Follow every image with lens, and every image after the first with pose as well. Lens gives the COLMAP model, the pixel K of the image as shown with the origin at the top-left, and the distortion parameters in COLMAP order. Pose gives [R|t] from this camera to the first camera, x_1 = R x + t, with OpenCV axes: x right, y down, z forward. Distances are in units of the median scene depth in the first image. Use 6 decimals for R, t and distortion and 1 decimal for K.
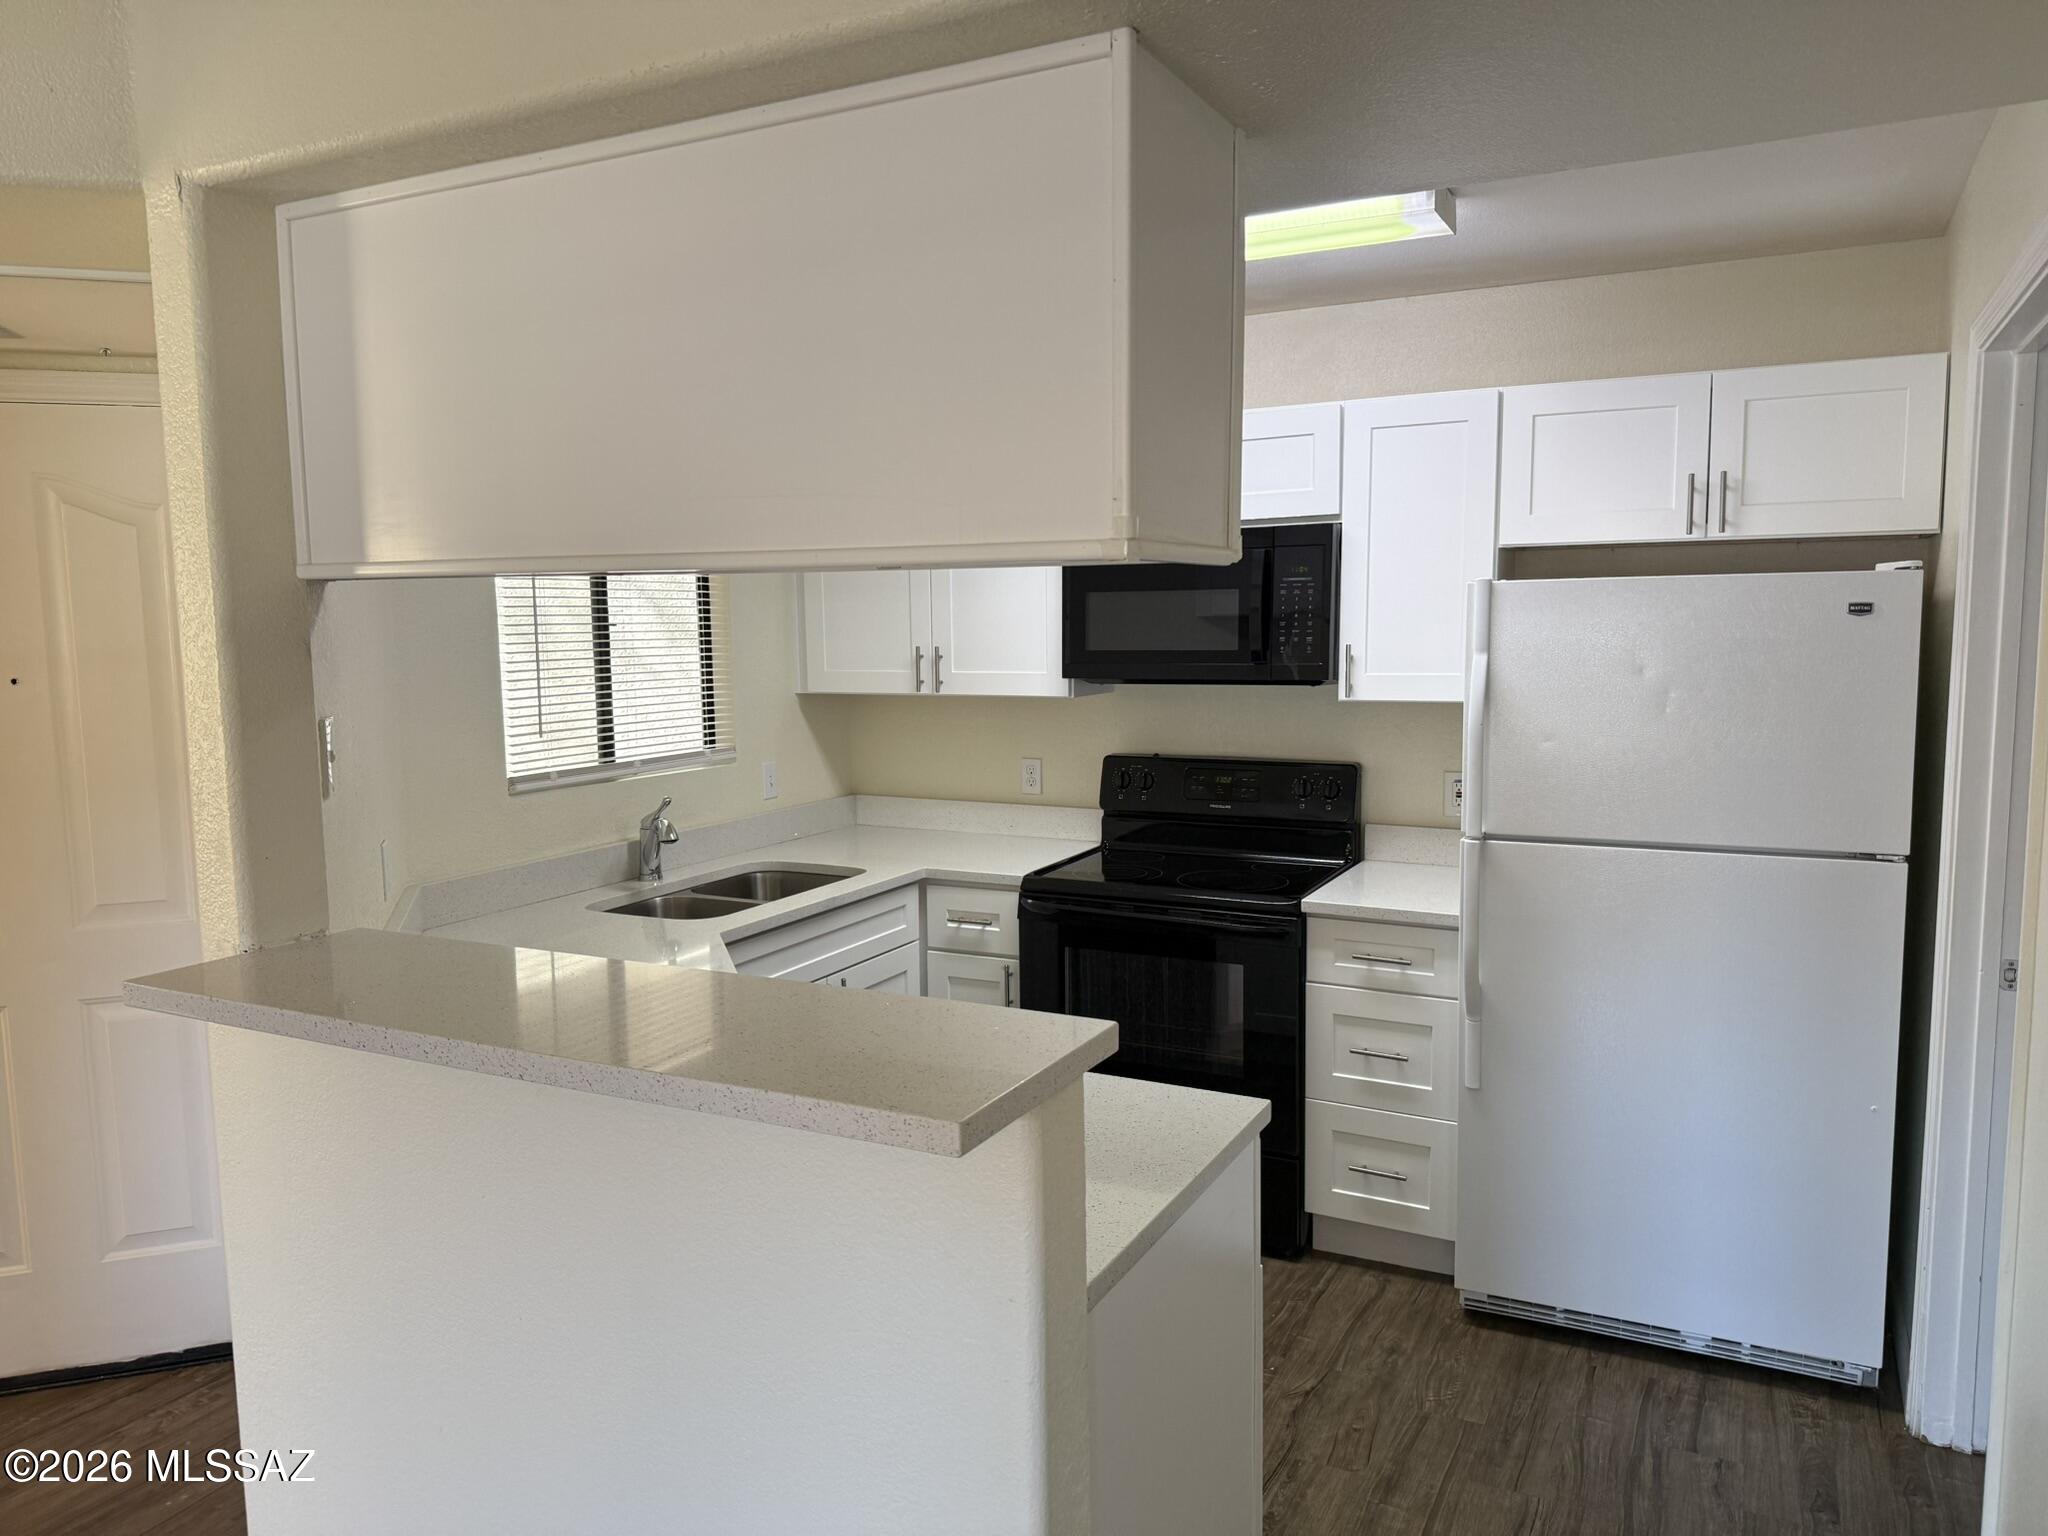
lens RADIAL K [[1435.8, 0, 1016.0], [0, 1435.8, 780.5], [0, 0, 1]] dist [0.031814, -0.041672]
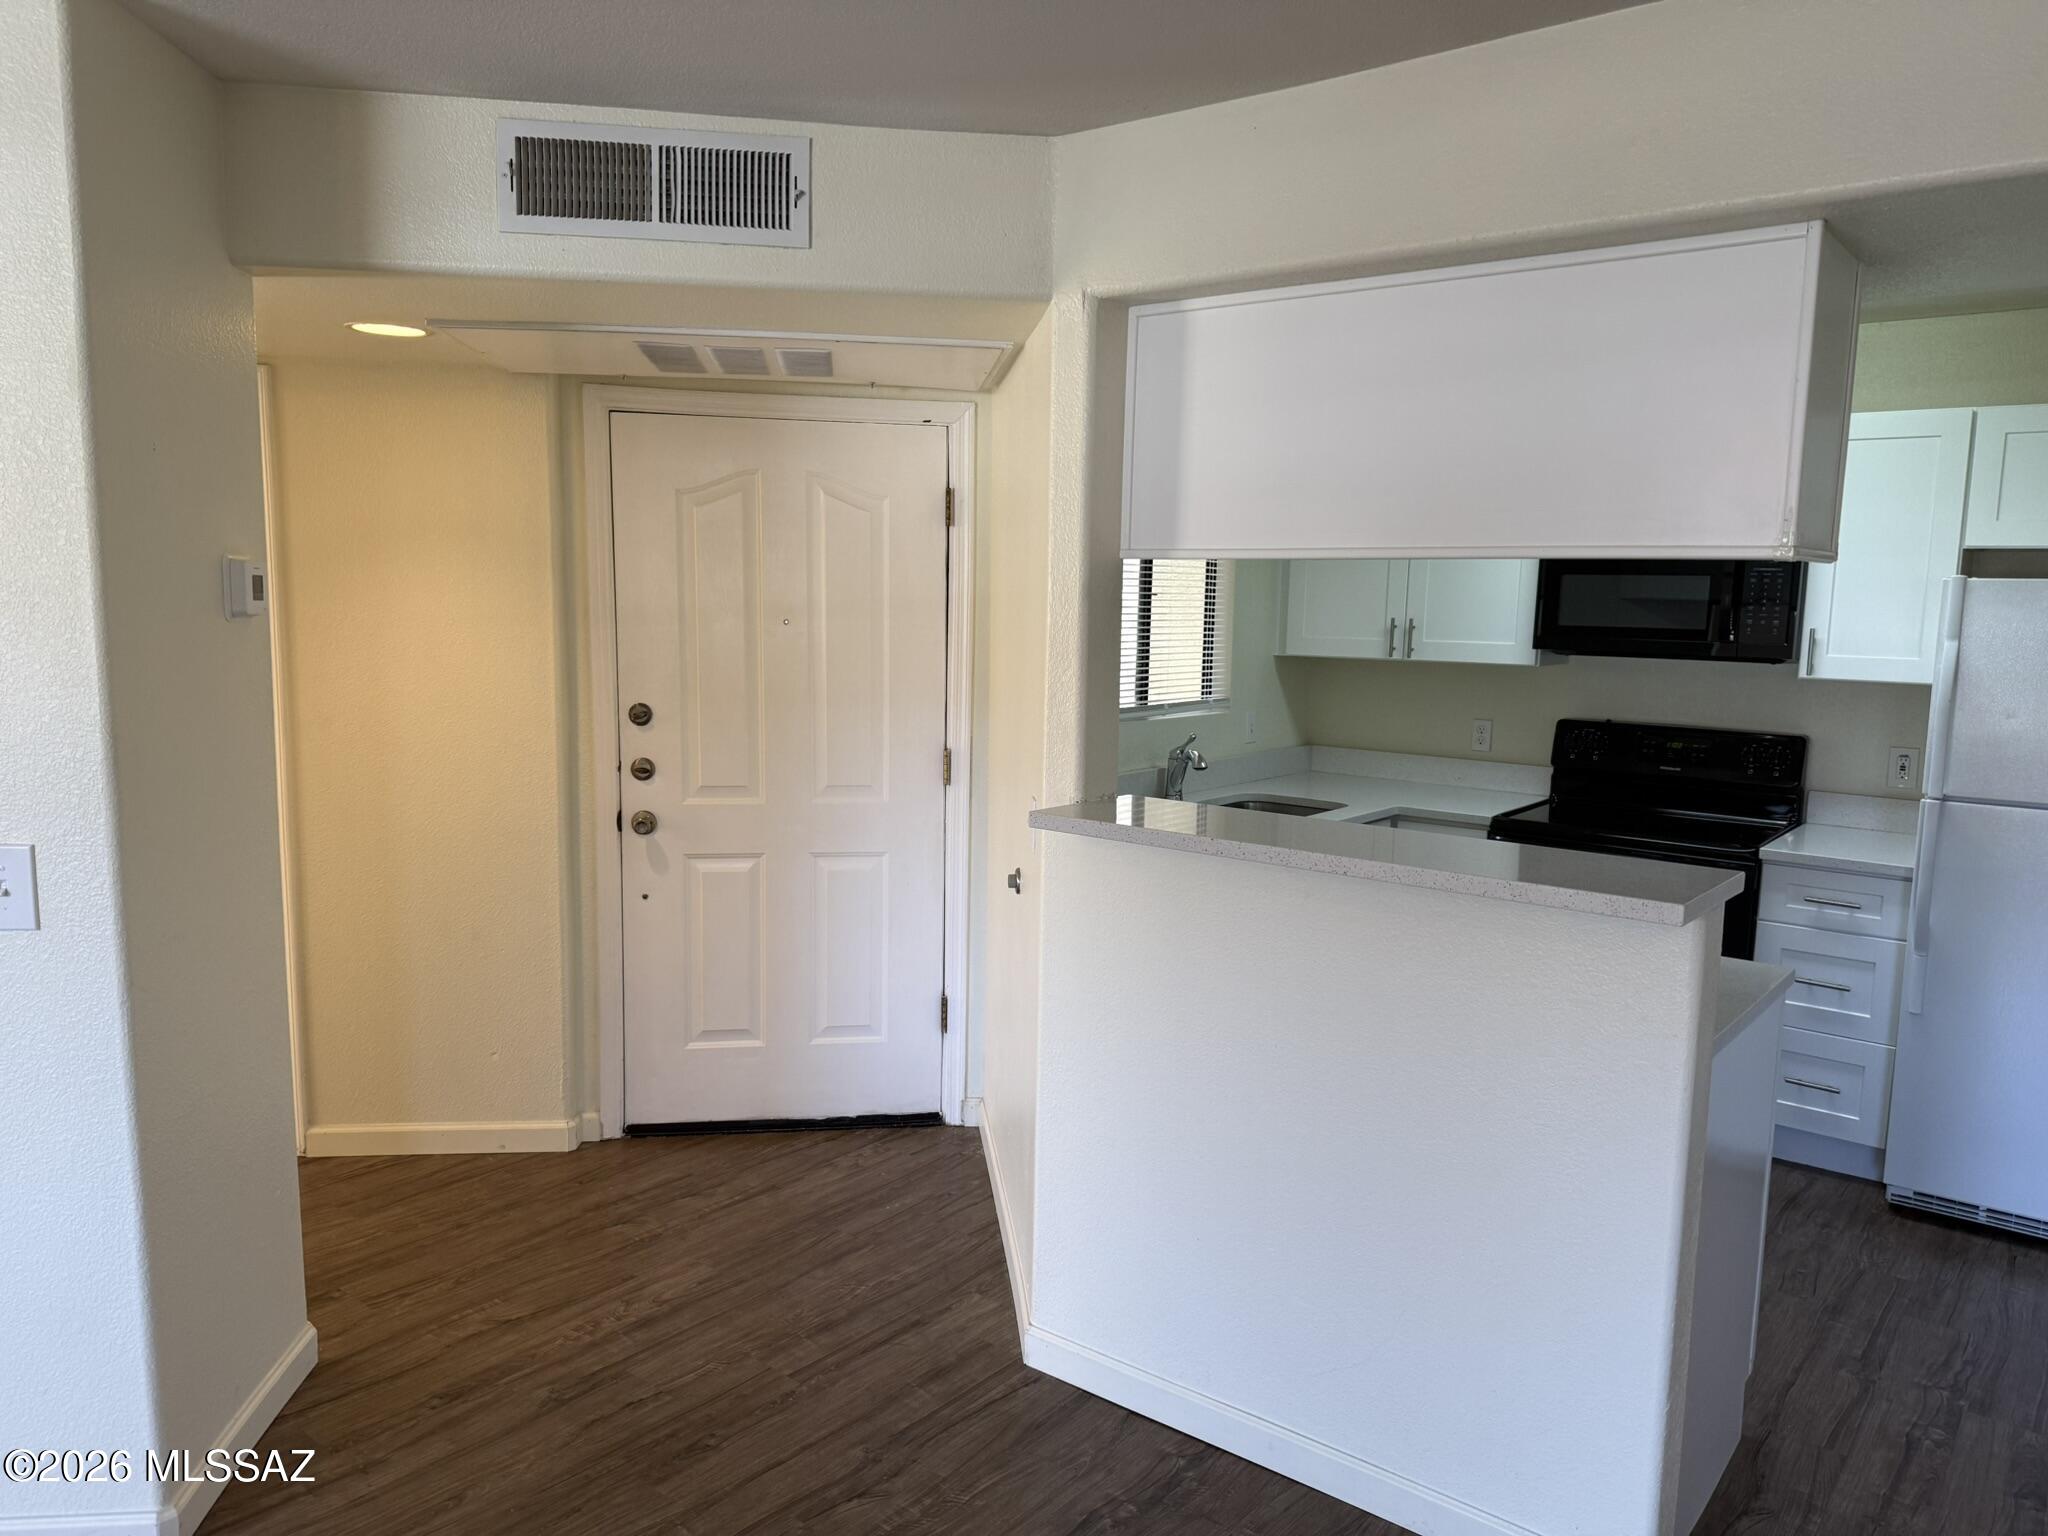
lens RADIAL K [[1435.8, 0, 1015.4], [0, 1435.8, 783.0], [0, 0, 1]] dist [0.031814, -0.041672]
pose [[0.978578, 0.058620, -0.197356, -0.161499], [-0.054750, 0.998187, 0.025016, 0.034449], [0.198465, -0.013675, 0.980013, -0.263977]]
